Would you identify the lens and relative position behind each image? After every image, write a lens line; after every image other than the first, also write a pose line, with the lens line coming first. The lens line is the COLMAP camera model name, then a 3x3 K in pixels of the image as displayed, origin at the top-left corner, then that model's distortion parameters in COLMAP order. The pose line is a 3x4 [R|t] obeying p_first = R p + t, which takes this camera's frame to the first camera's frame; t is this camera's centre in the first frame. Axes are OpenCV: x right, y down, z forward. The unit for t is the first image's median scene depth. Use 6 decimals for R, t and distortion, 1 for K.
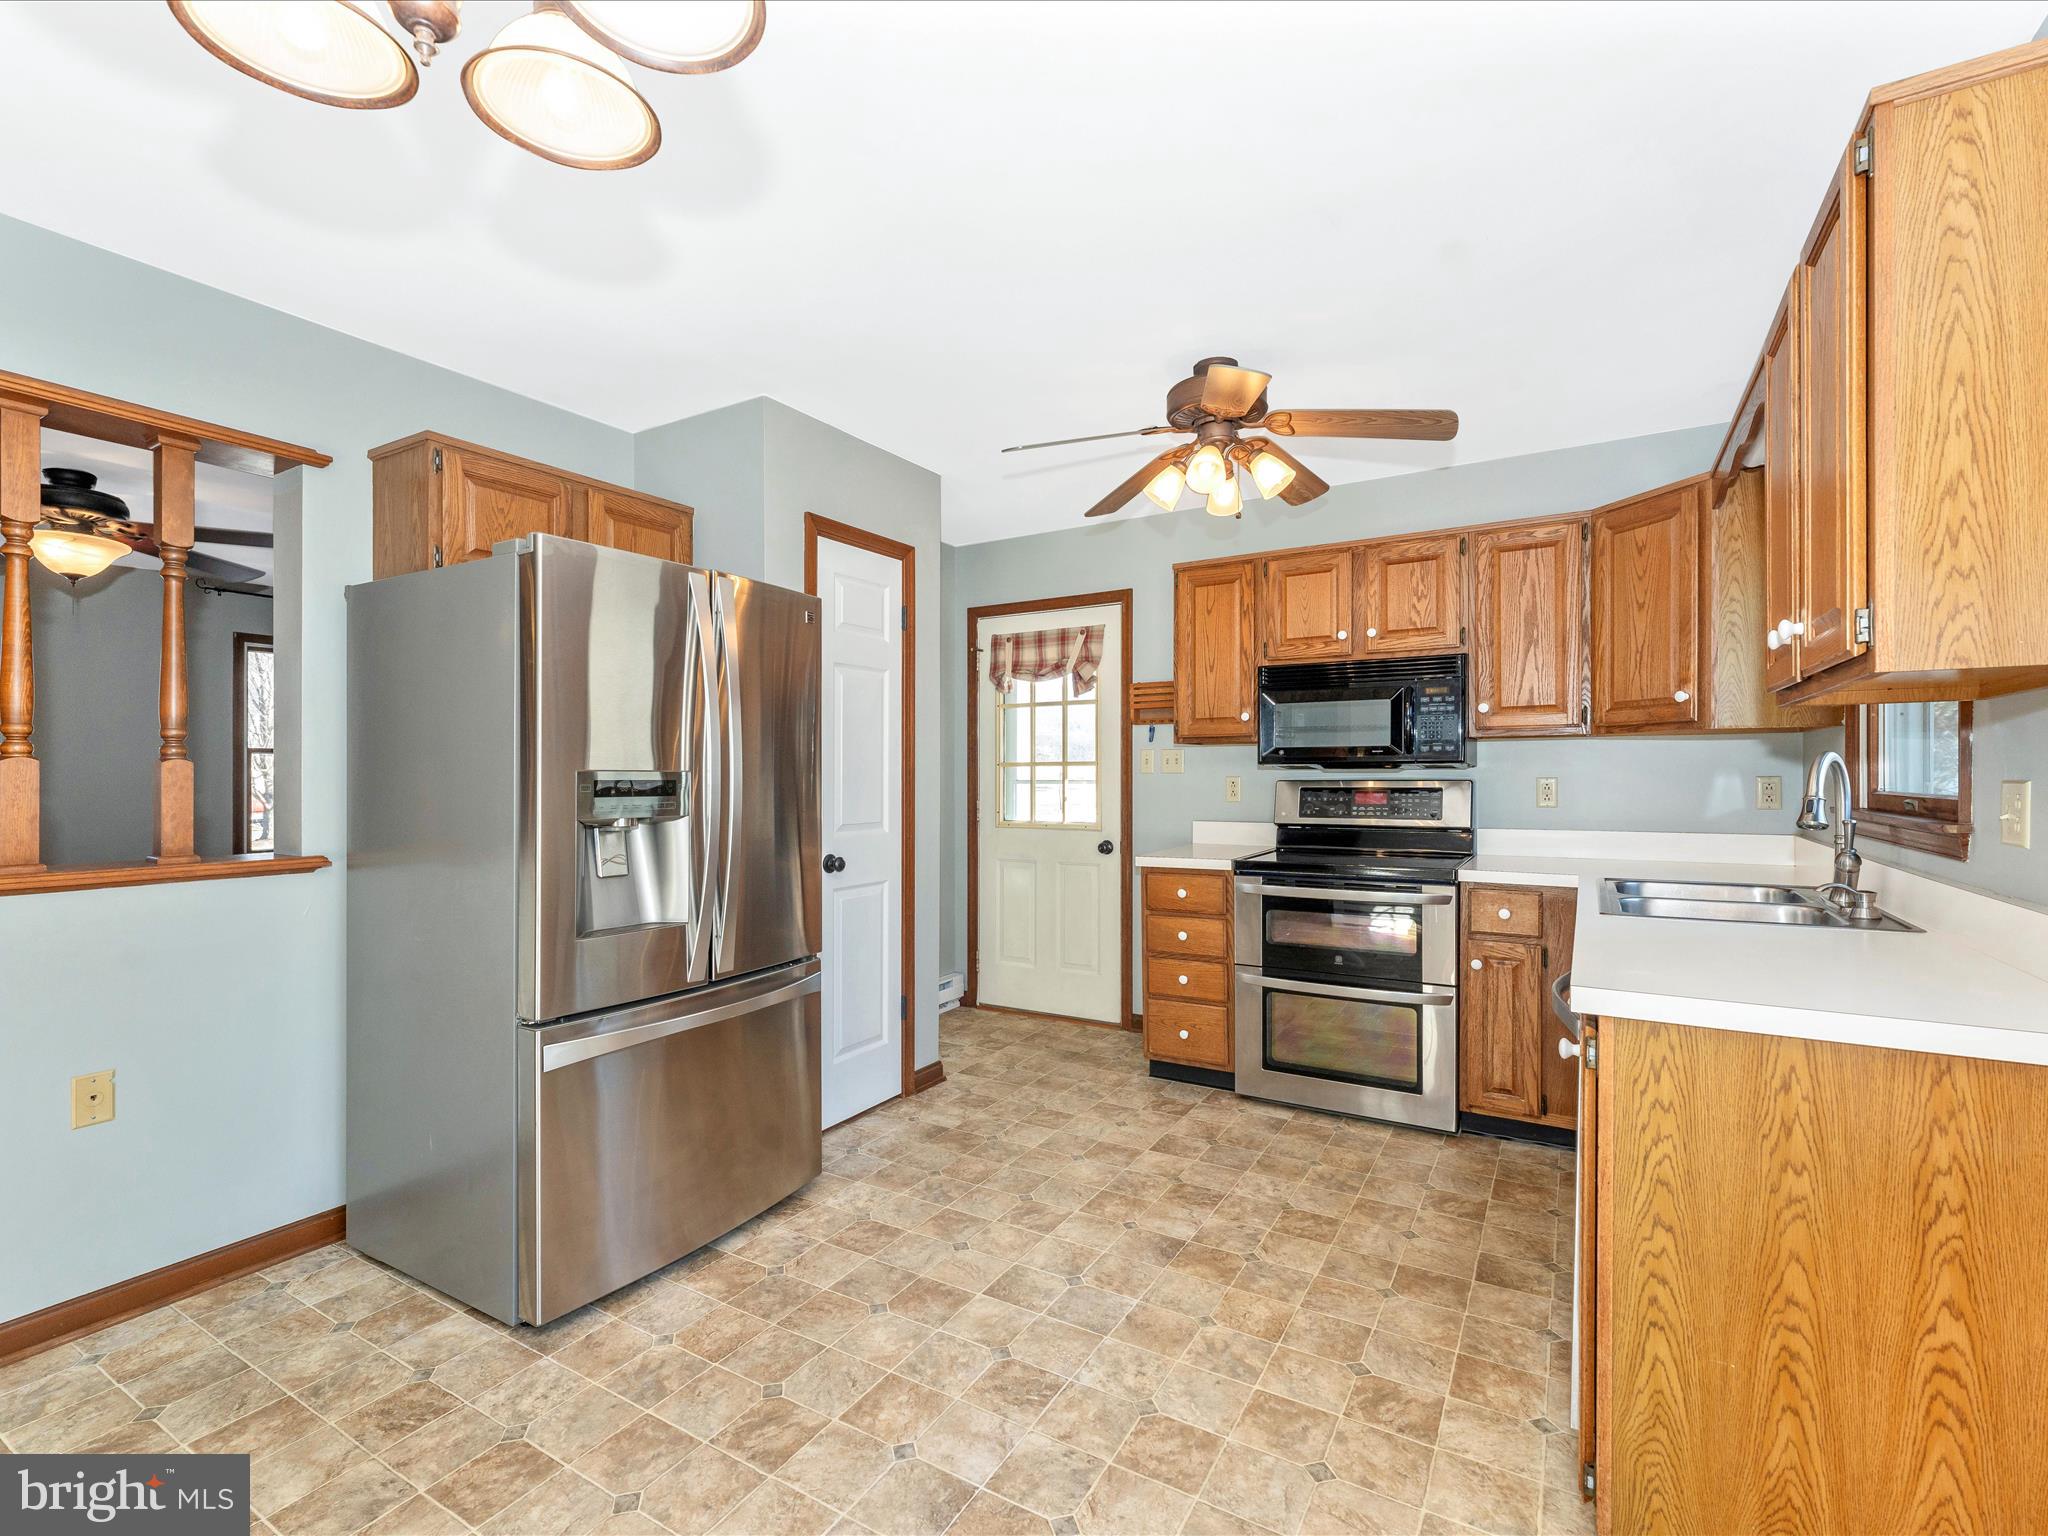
lens RADIAL K [[896.3, 0, 1022.9], [0, 896.3, 771.5], [0, 0, 1]] dist [0.003683, 0.000044]
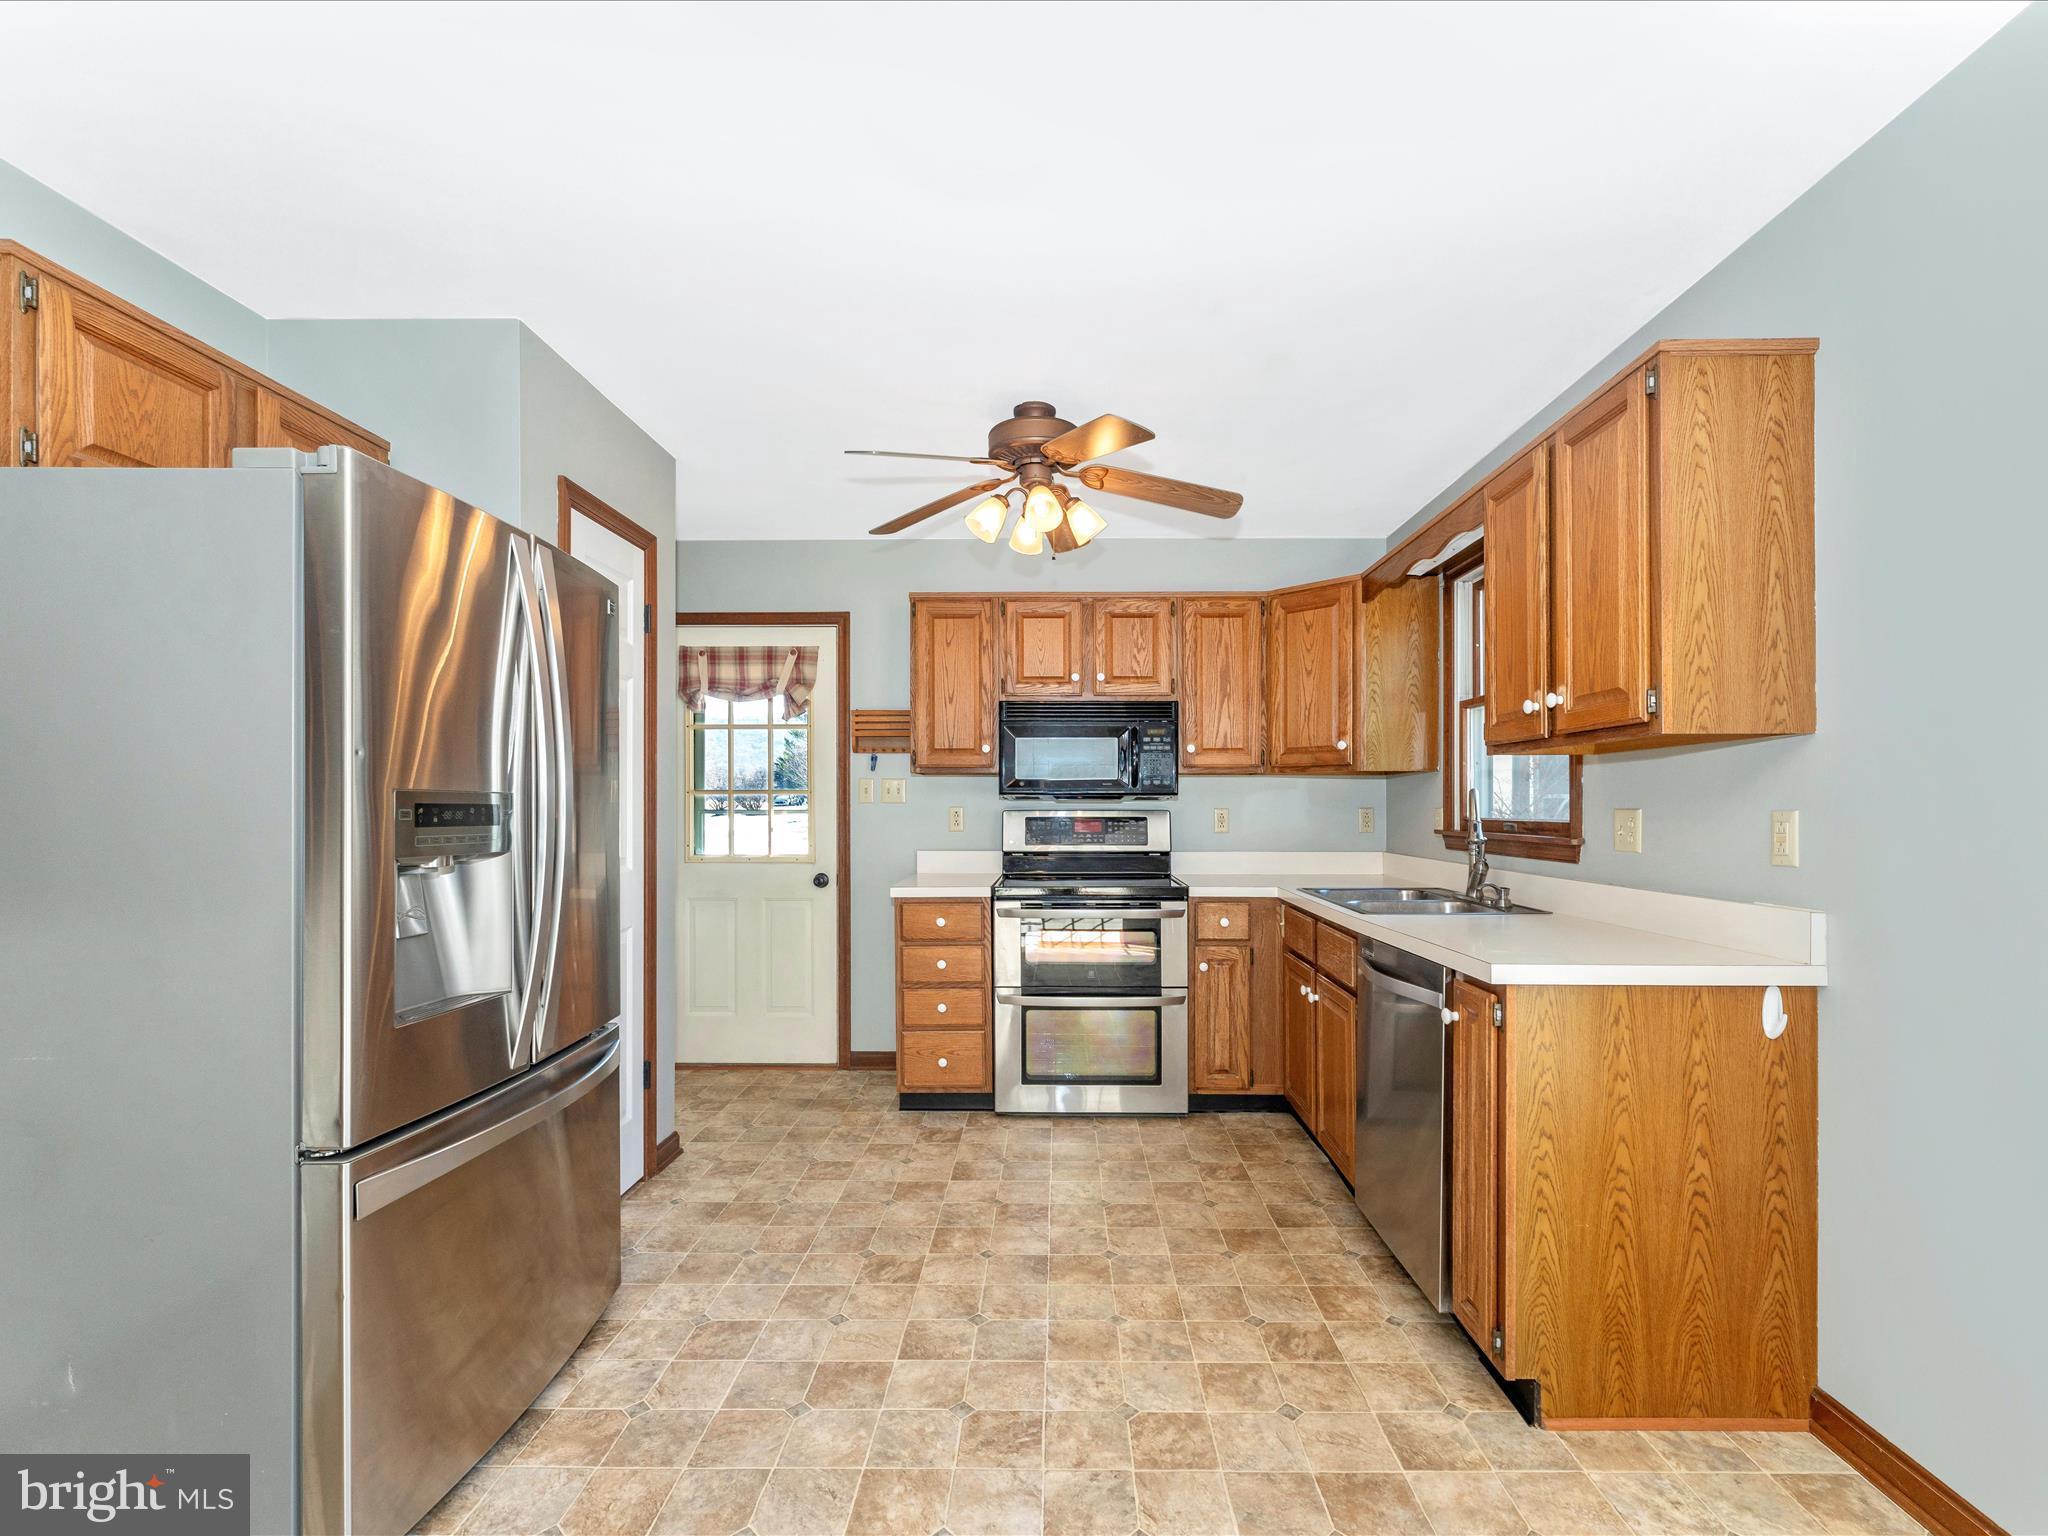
lens RADIAL K [[896.3, 0, 1049.9], [0, 896.3, 802.8], [0, 0, 1]] dist [0.003683, 0.000044]
pose [[0.872219, 0.006558, 0.489072, -0.318611], [-0.005747, 0.999978, -0.003160, 0.007099], [-0.489082, -0.000055, 0.872238, 0.098436]]
